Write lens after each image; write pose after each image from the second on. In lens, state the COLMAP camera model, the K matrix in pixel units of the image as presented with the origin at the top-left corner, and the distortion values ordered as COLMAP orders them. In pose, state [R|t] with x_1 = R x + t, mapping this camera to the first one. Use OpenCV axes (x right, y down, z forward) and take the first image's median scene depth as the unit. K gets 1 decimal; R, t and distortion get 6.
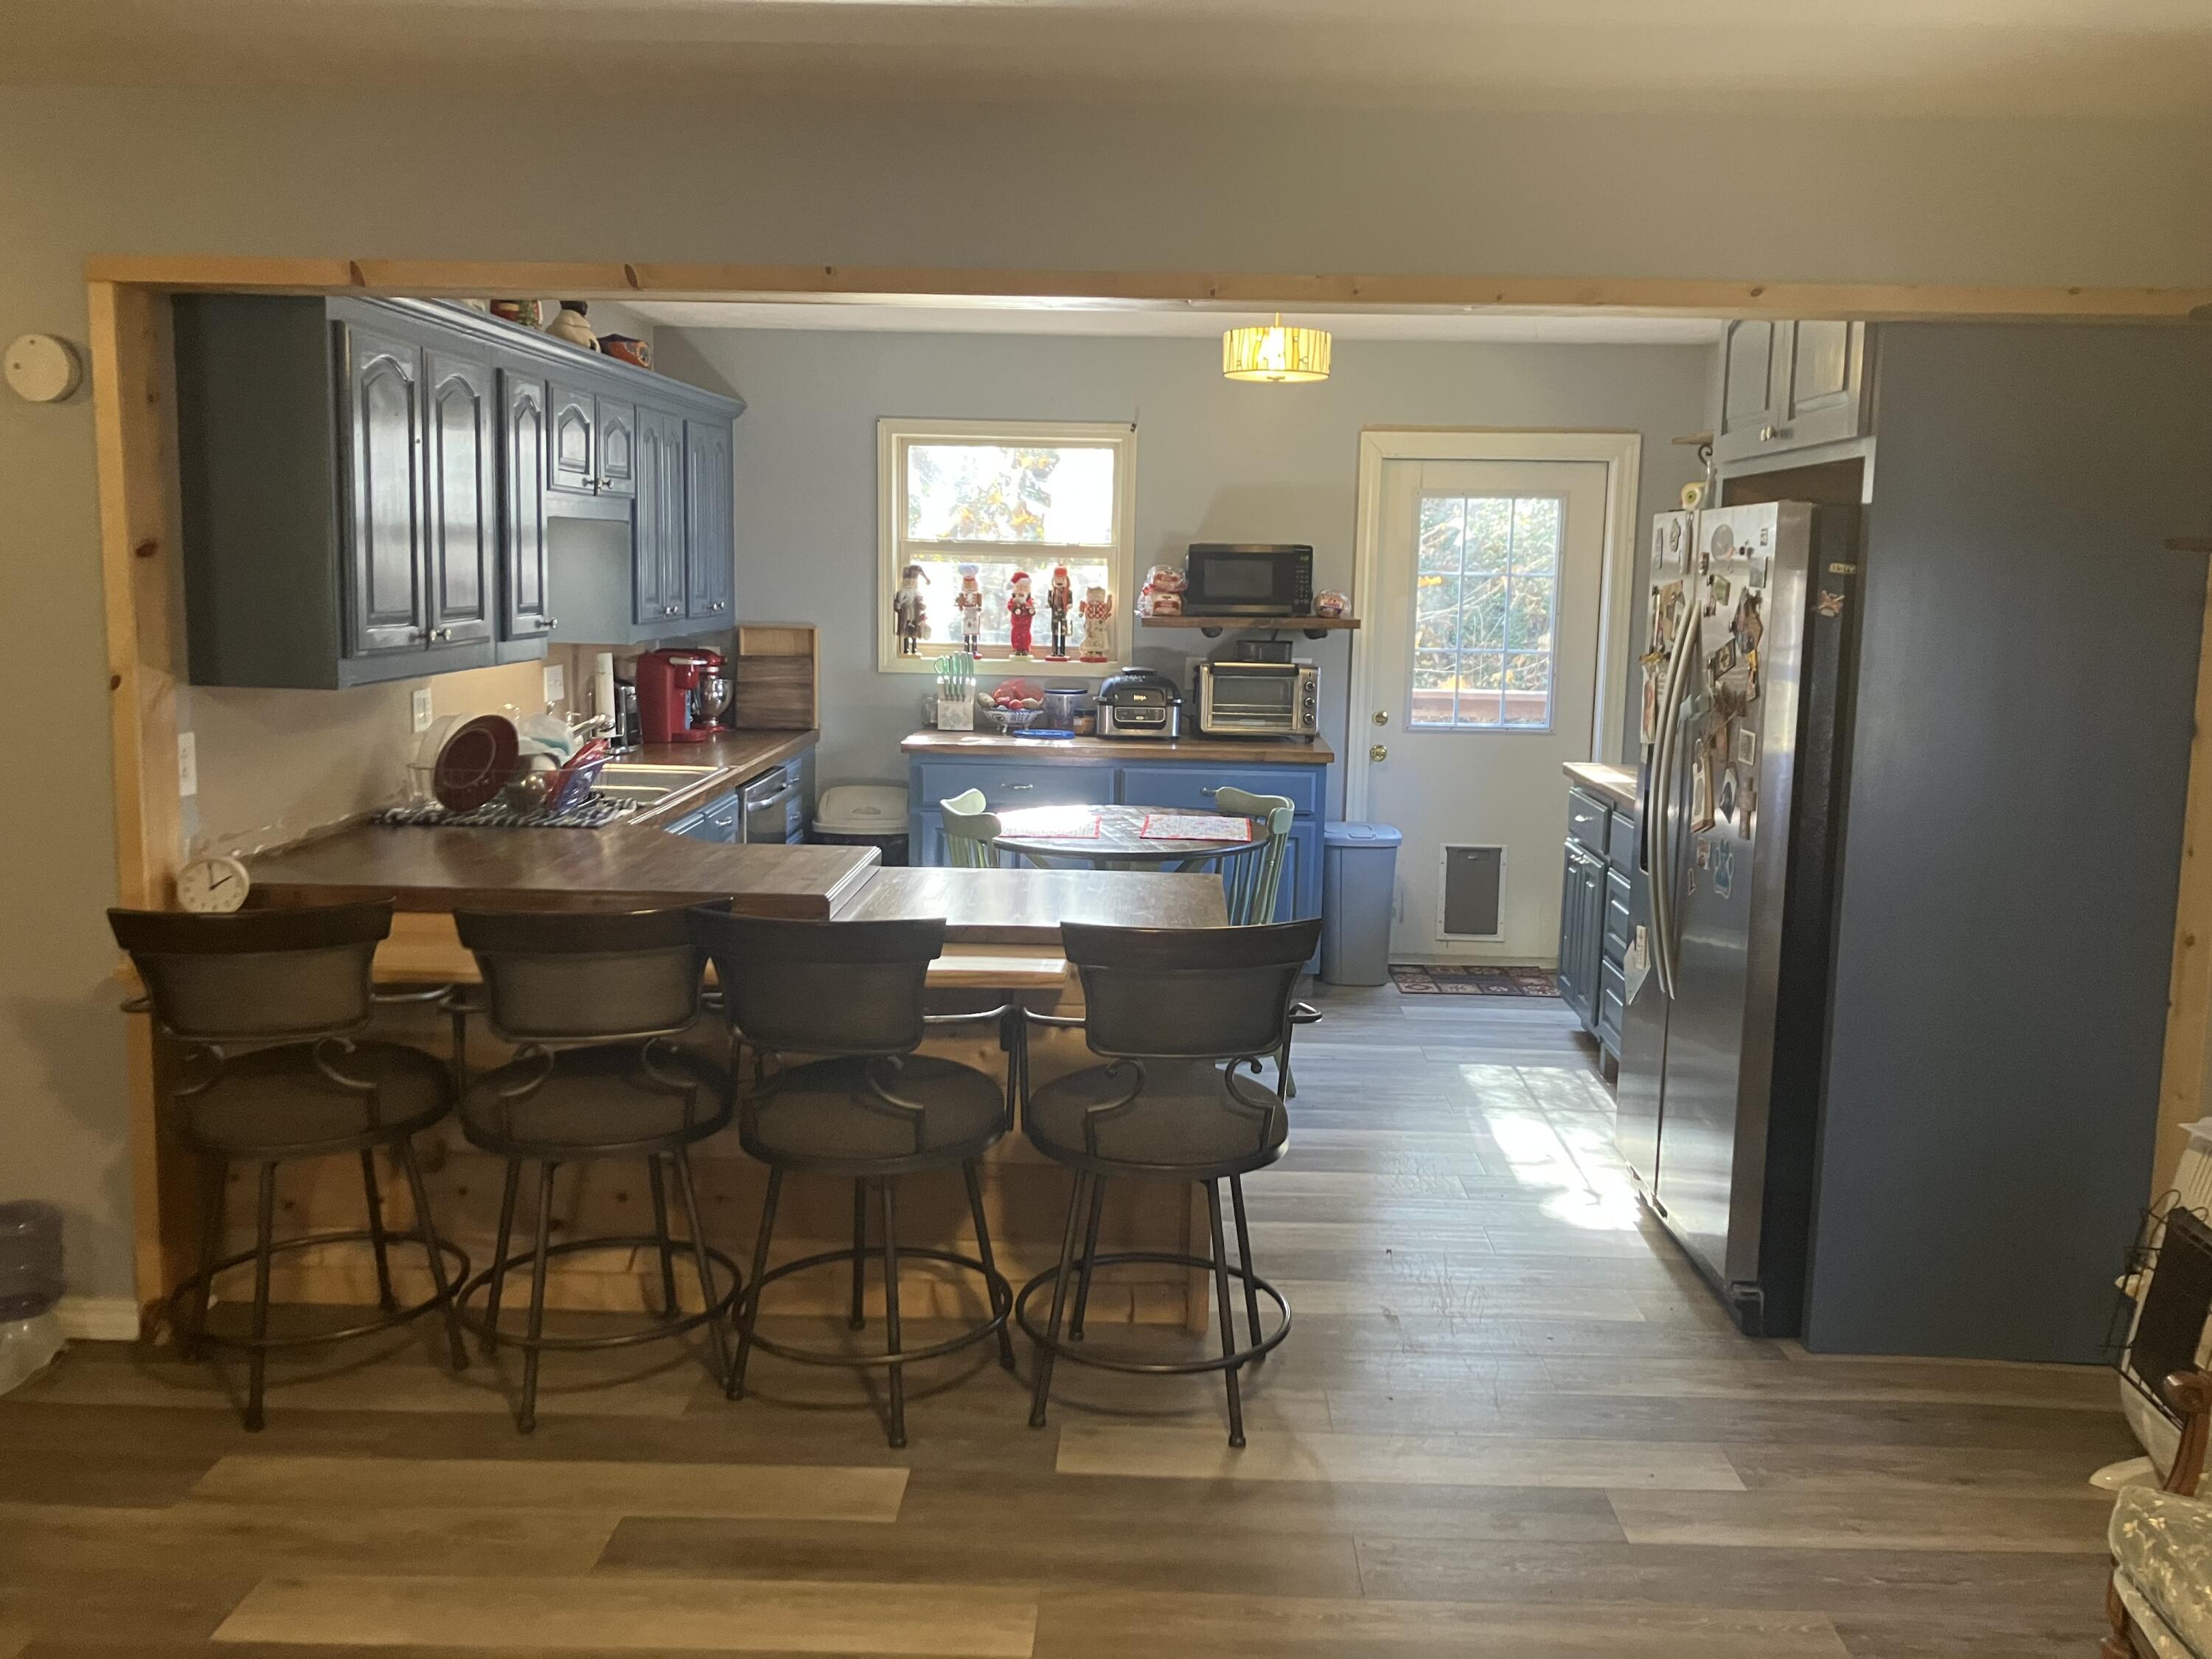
lens RADIAL K [[1806.9, 0, 1141.7], [0, 1806.9, 798.0], [0, 0, 1]] dist [0.014178, -0.010207]
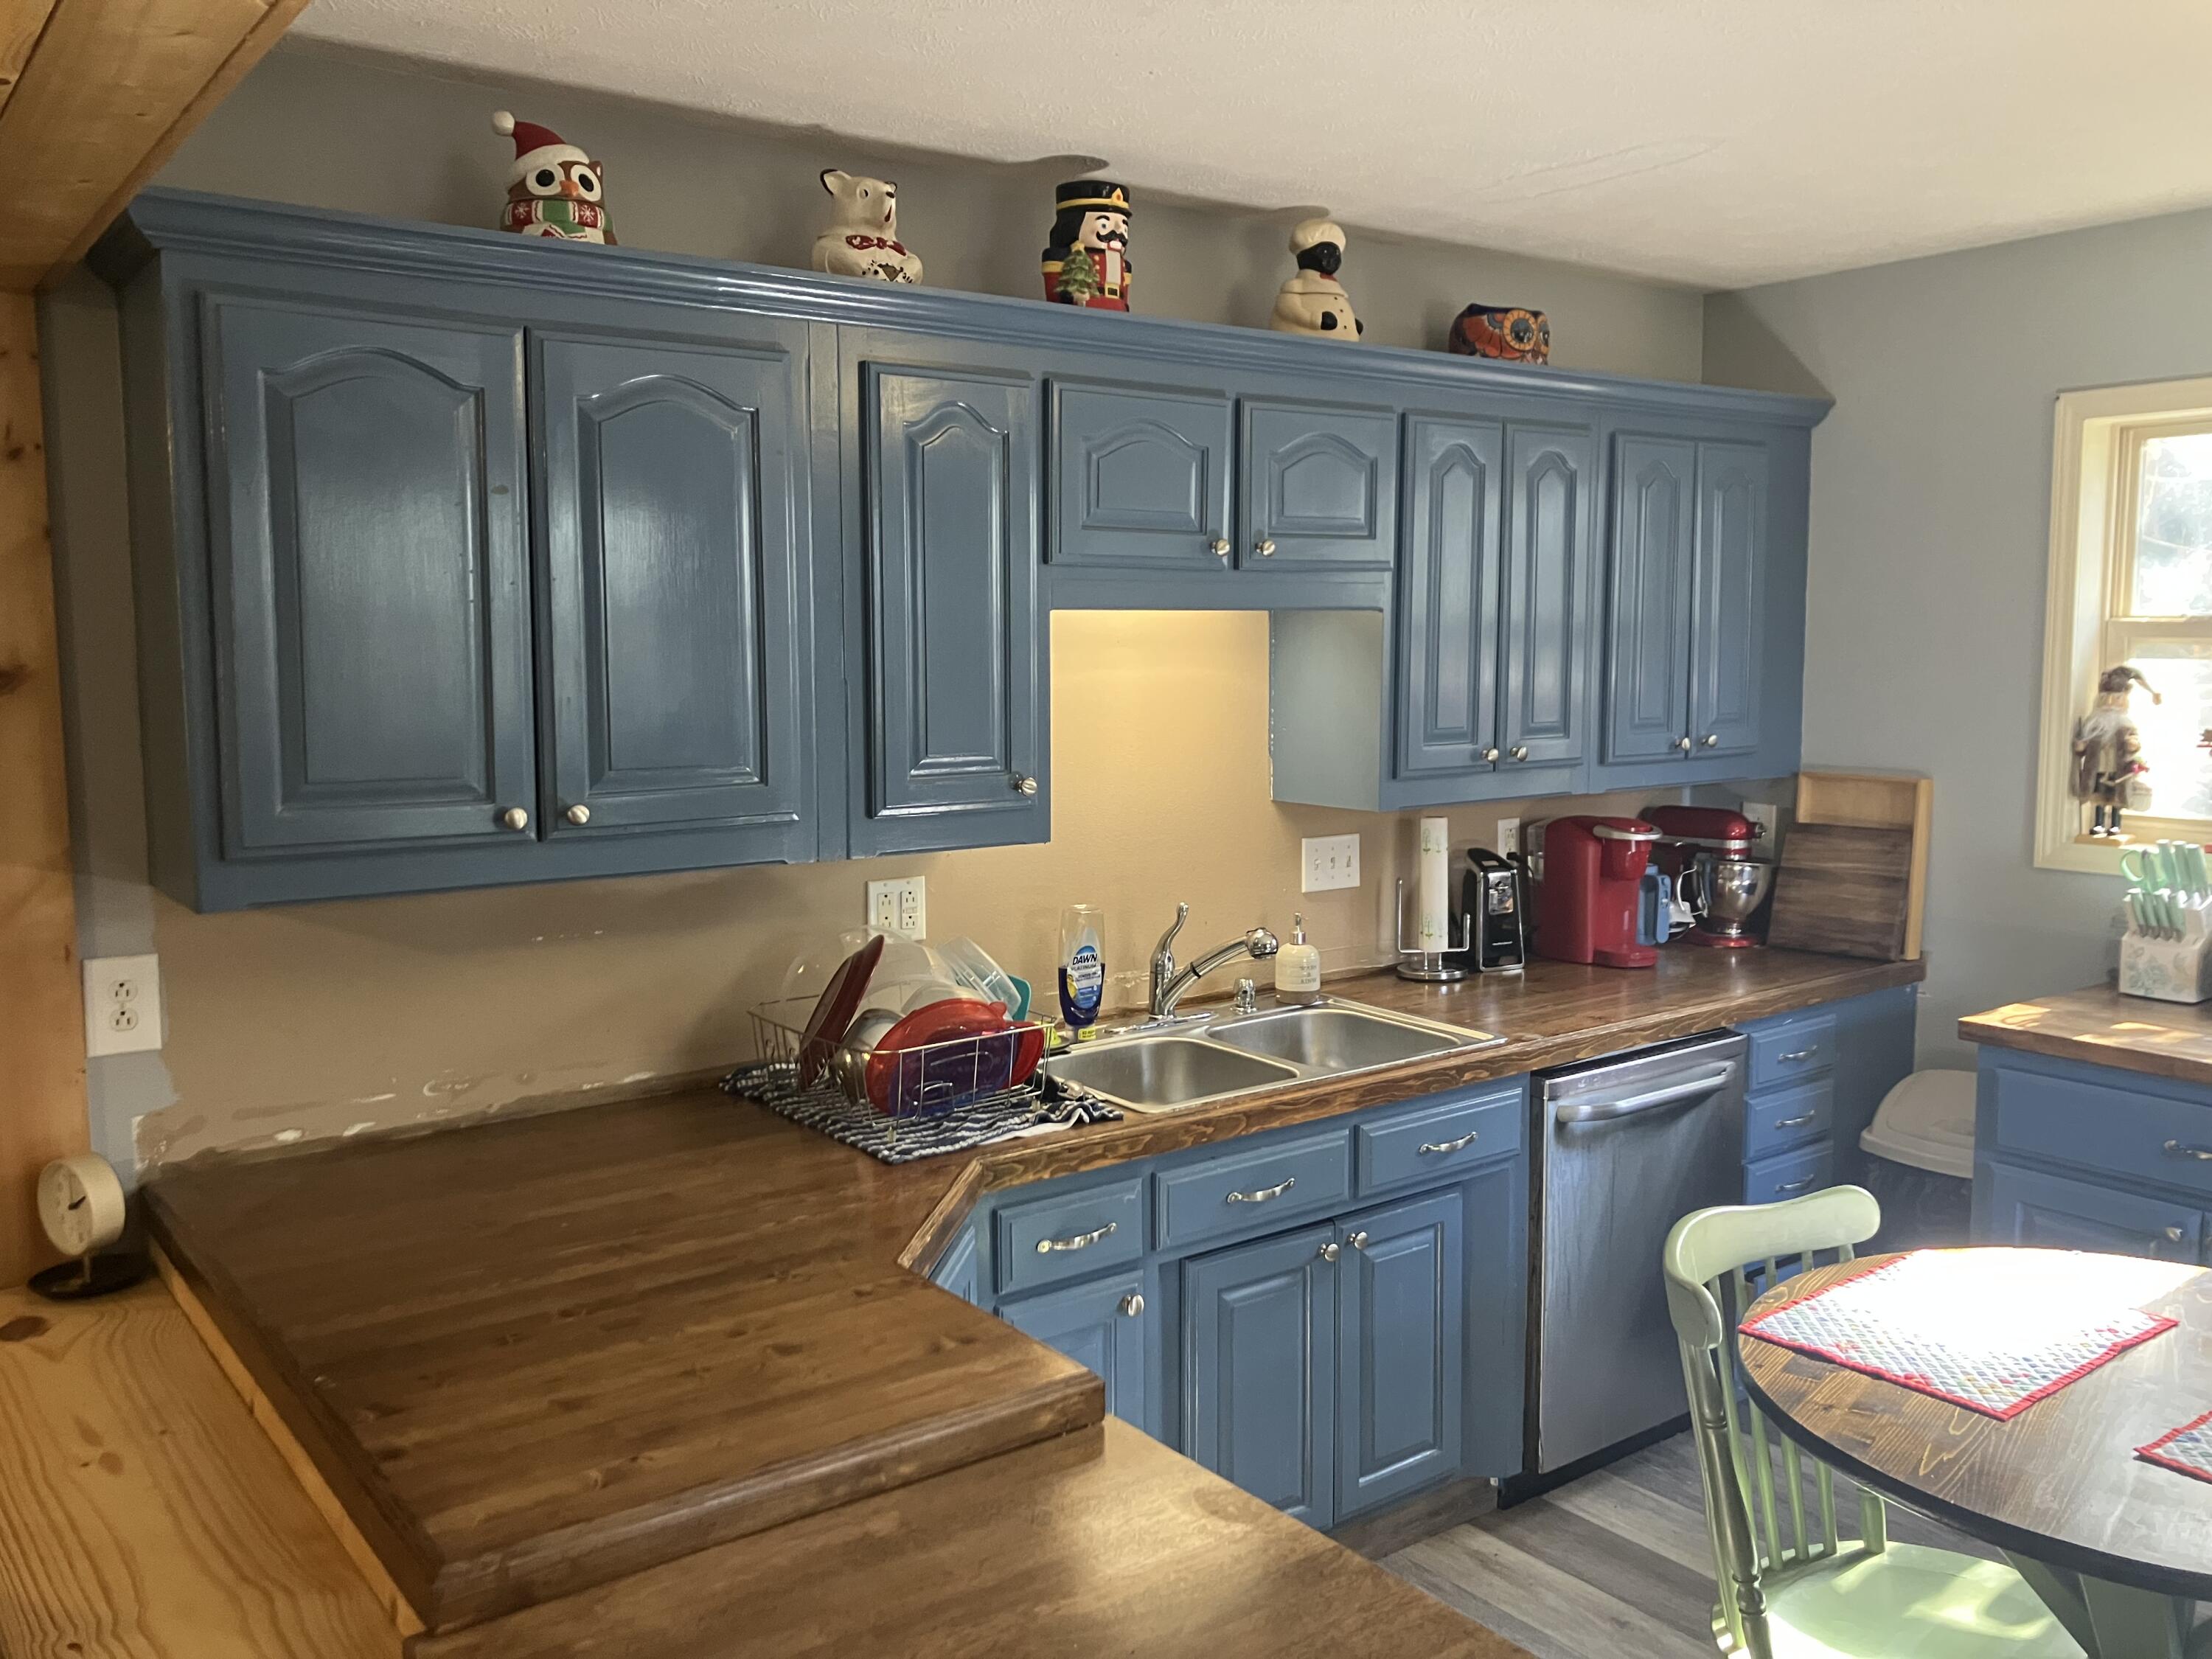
lens RADIAL K [[1806.9, 0, 1101.3], [0, 1806.9, 809.5], [0, 0, 1]] dist [0.014178, -0.010207]
pose [[0.614374, 0.049211, -0.787478, 0.107440], [-0.084812, 0.996389, -0.003902, -0.061813], [0.784443, 0.069184, 0.616330, 0.456927]]
